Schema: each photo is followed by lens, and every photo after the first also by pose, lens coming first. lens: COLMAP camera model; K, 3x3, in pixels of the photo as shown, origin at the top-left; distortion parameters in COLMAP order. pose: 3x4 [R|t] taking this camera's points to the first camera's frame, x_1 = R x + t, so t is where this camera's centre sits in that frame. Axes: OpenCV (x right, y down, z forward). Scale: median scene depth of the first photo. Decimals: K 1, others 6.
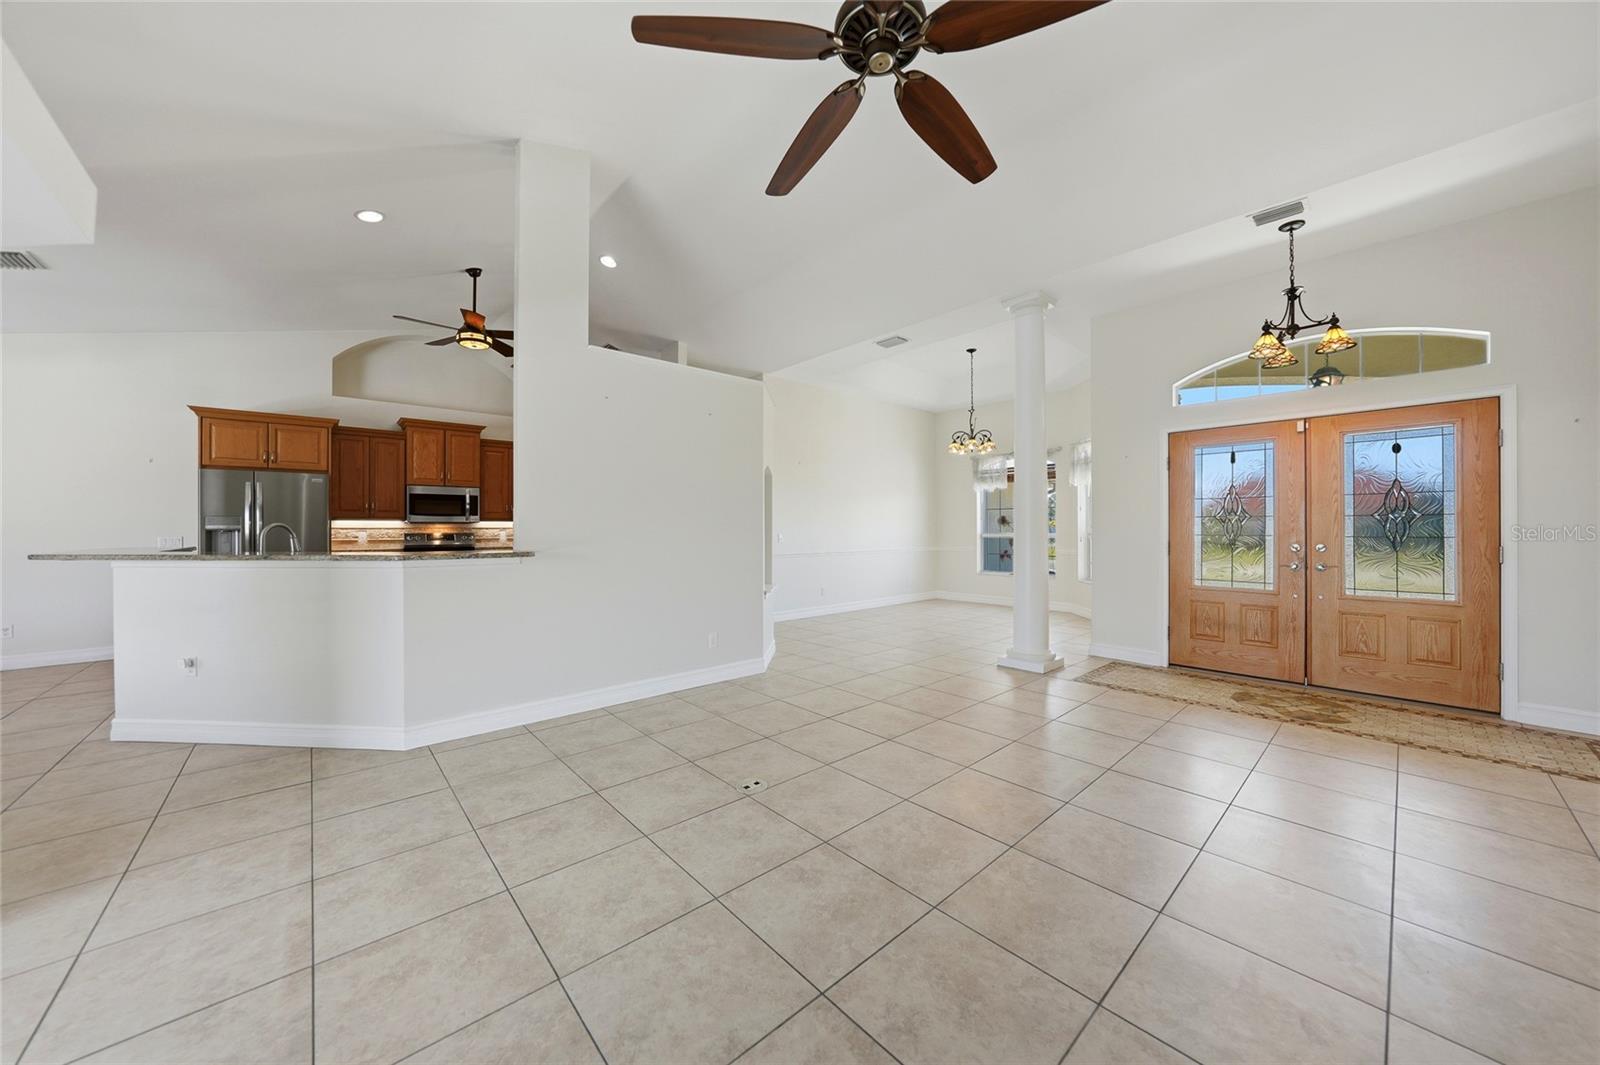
lens RADIAL K [[560.7, 0, 796.1], [0, 560.7, 528.3], [0, 0, 1]] dist [-0.022372, 0.004675]
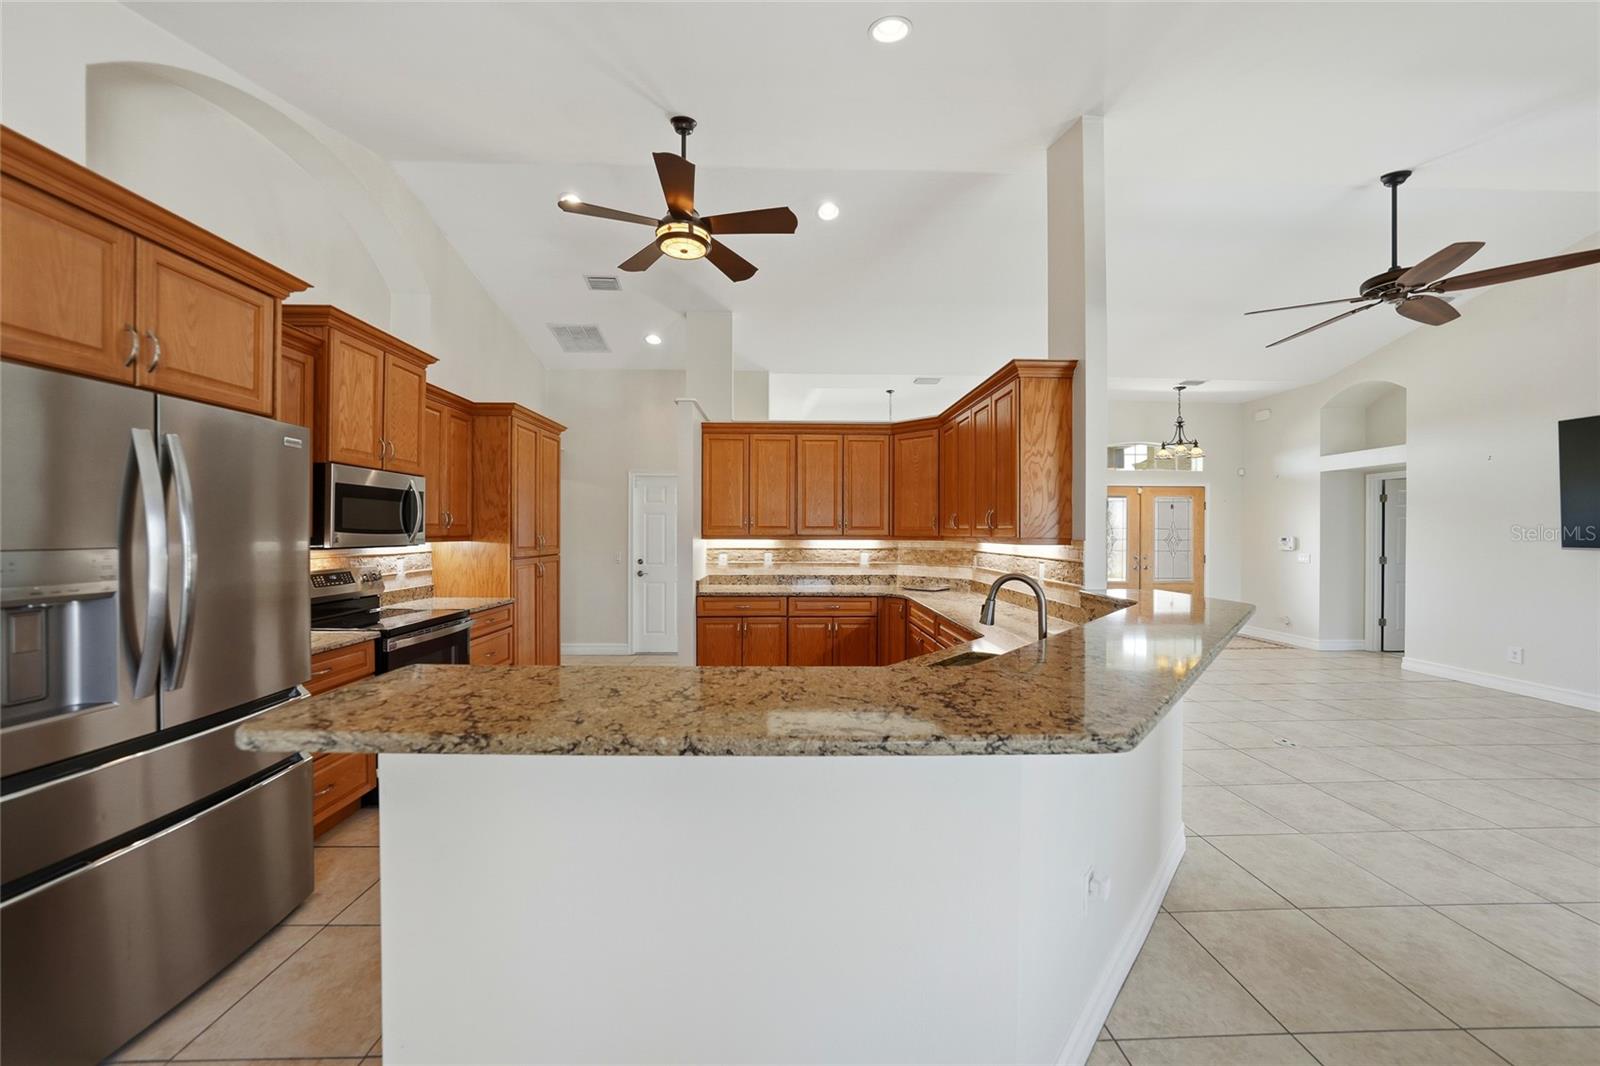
lens RADIAL K [[560.7, 0, 806.5], [0, 560.7, 533.5], [0, 0, 1]] dist [-0.022372, 0.004675]
pose [[0.637942, 0.002258, 0.770081, -1.336677], [-0.003950, 0.999992, 0.000340, -0.040759], [-0.770074, -0.003259, 0.637946, 0.731573]]
